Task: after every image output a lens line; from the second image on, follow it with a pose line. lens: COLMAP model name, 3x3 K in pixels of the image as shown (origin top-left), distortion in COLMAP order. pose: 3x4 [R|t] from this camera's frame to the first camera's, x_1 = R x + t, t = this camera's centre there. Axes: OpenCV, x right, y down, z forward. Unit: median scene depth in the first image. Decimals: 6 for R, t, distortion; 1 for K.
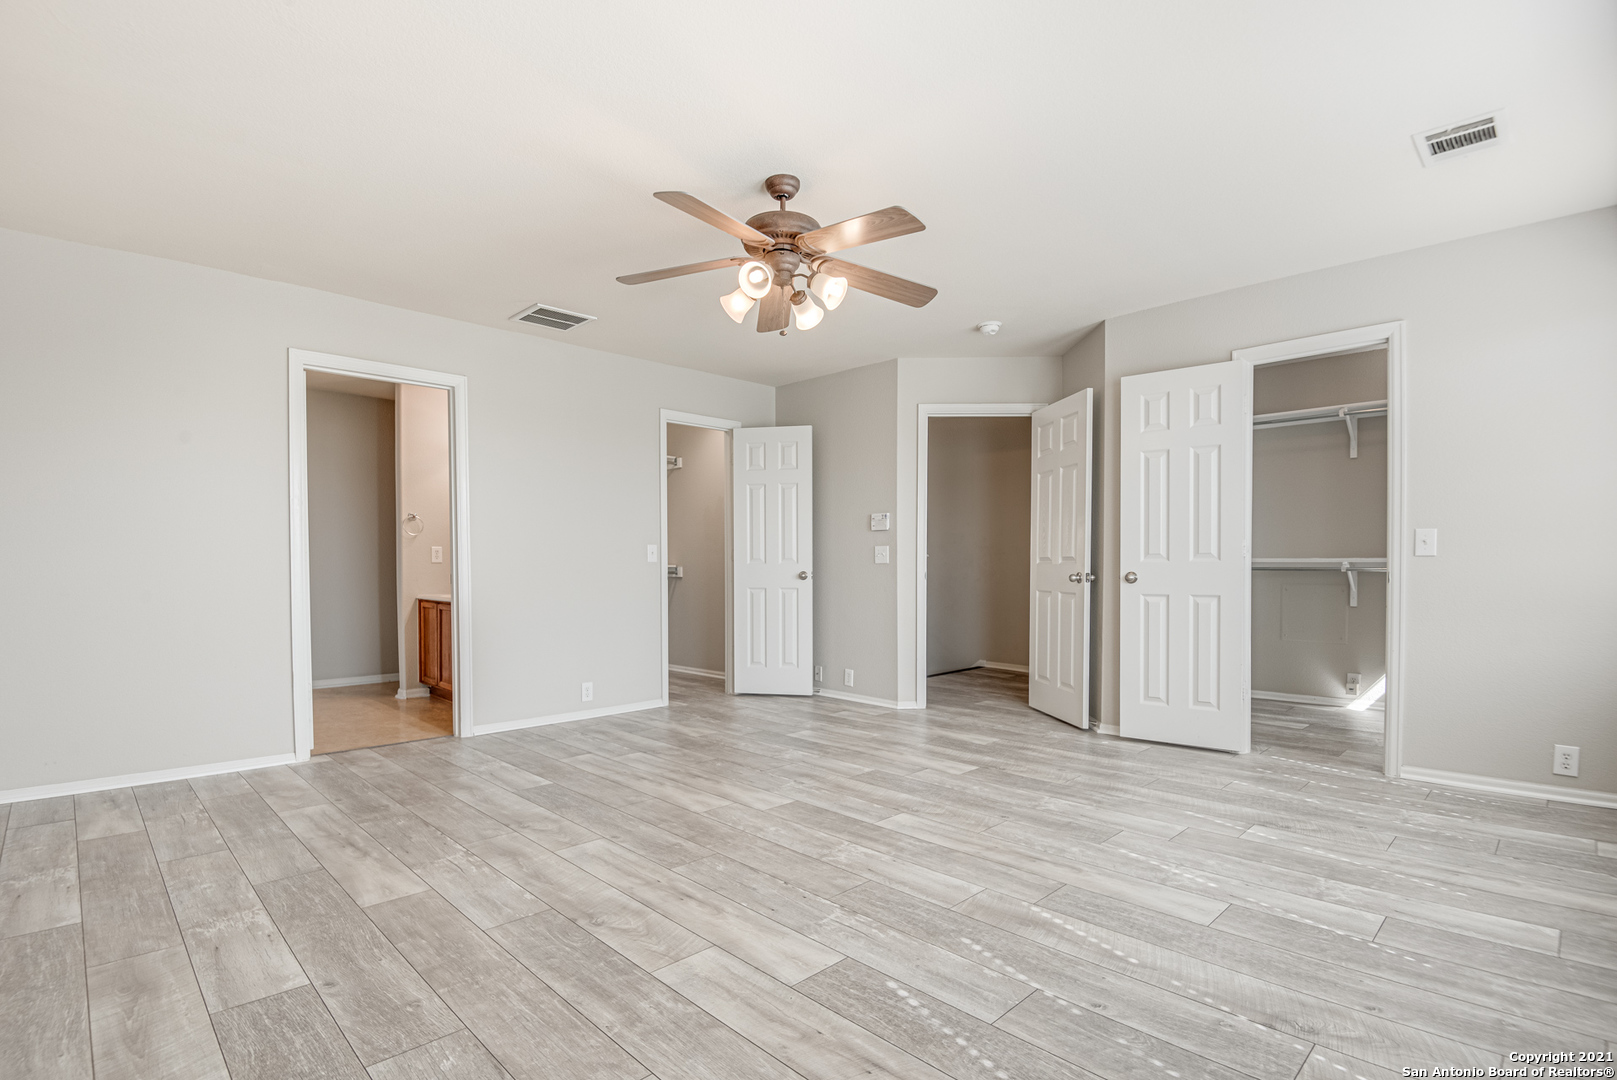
lens RADIAL K [[780.5, 0, 815.9], [0, 780.5, 577.1], [0, 0, 1]] dist [-0.009231, -0.001864]
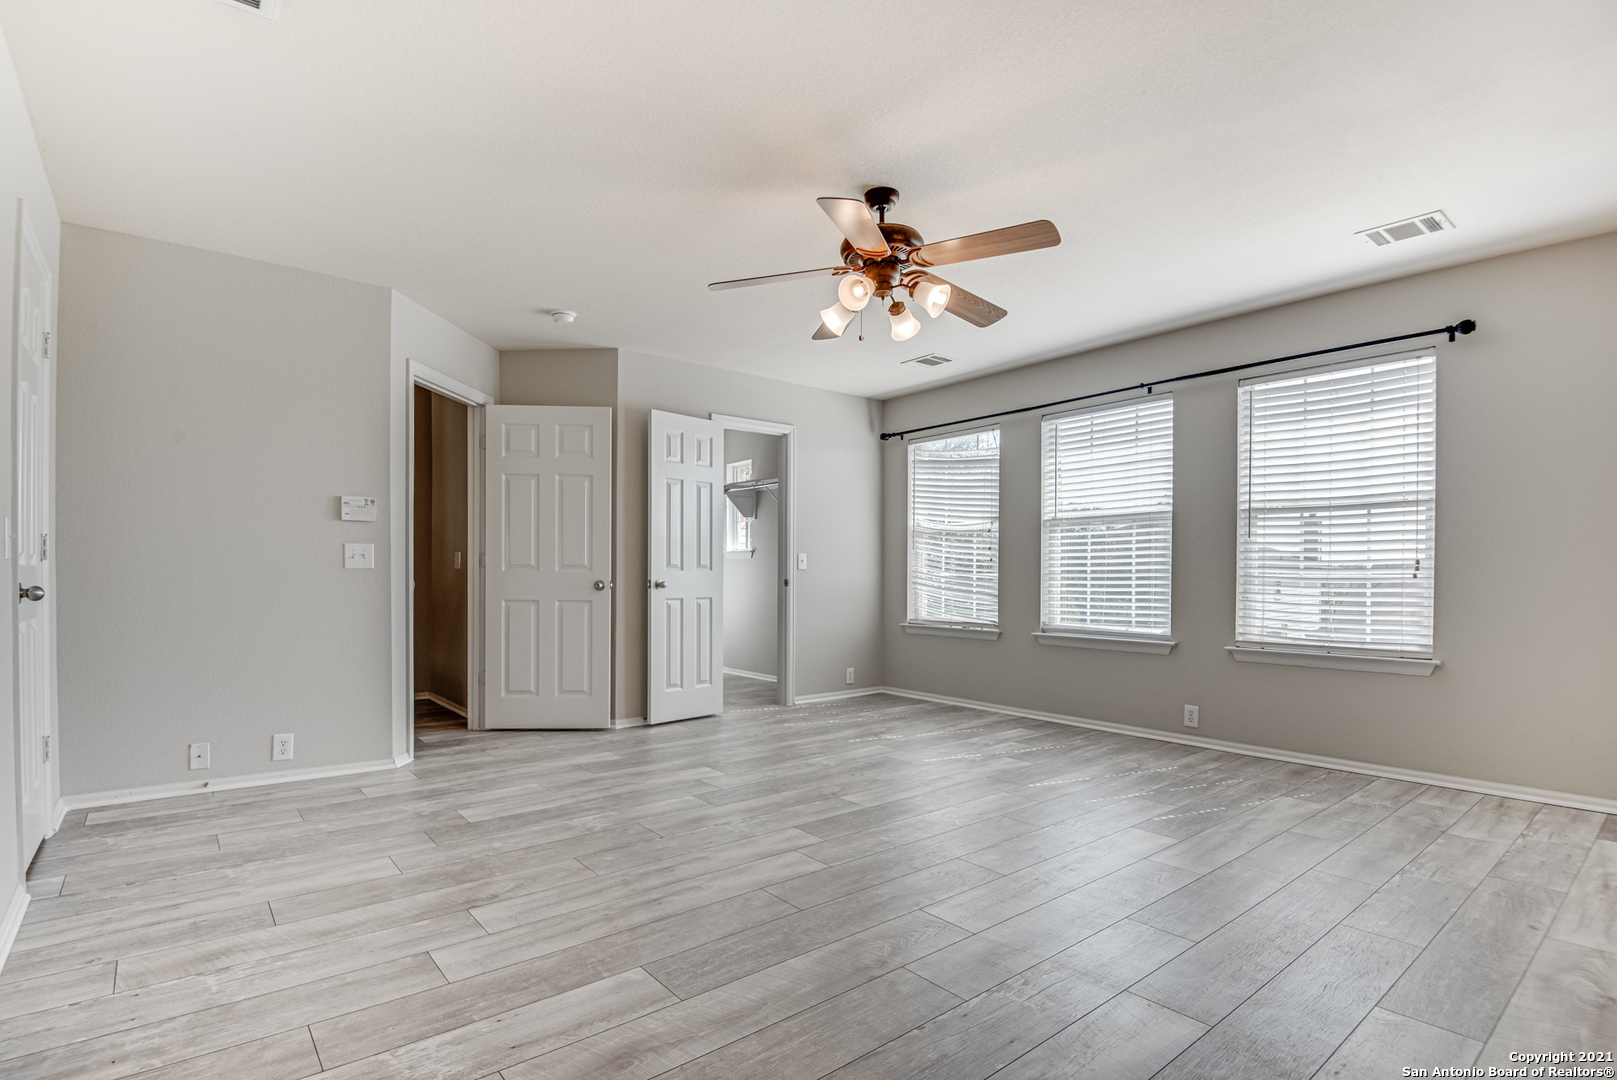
lens RADIAL K [[780.5, 0, 776.1], [0, 780.5, 580.2], [0, 0, 1]] dist [-0.009231, -0.001864]
pose [[0.107629, -0.003832, 0.994184, -0.869798], [0.008998, 0.999955, 0.002880, -0.009008], [-0.994150, 0.008636, 0.107658, 0.843174]]
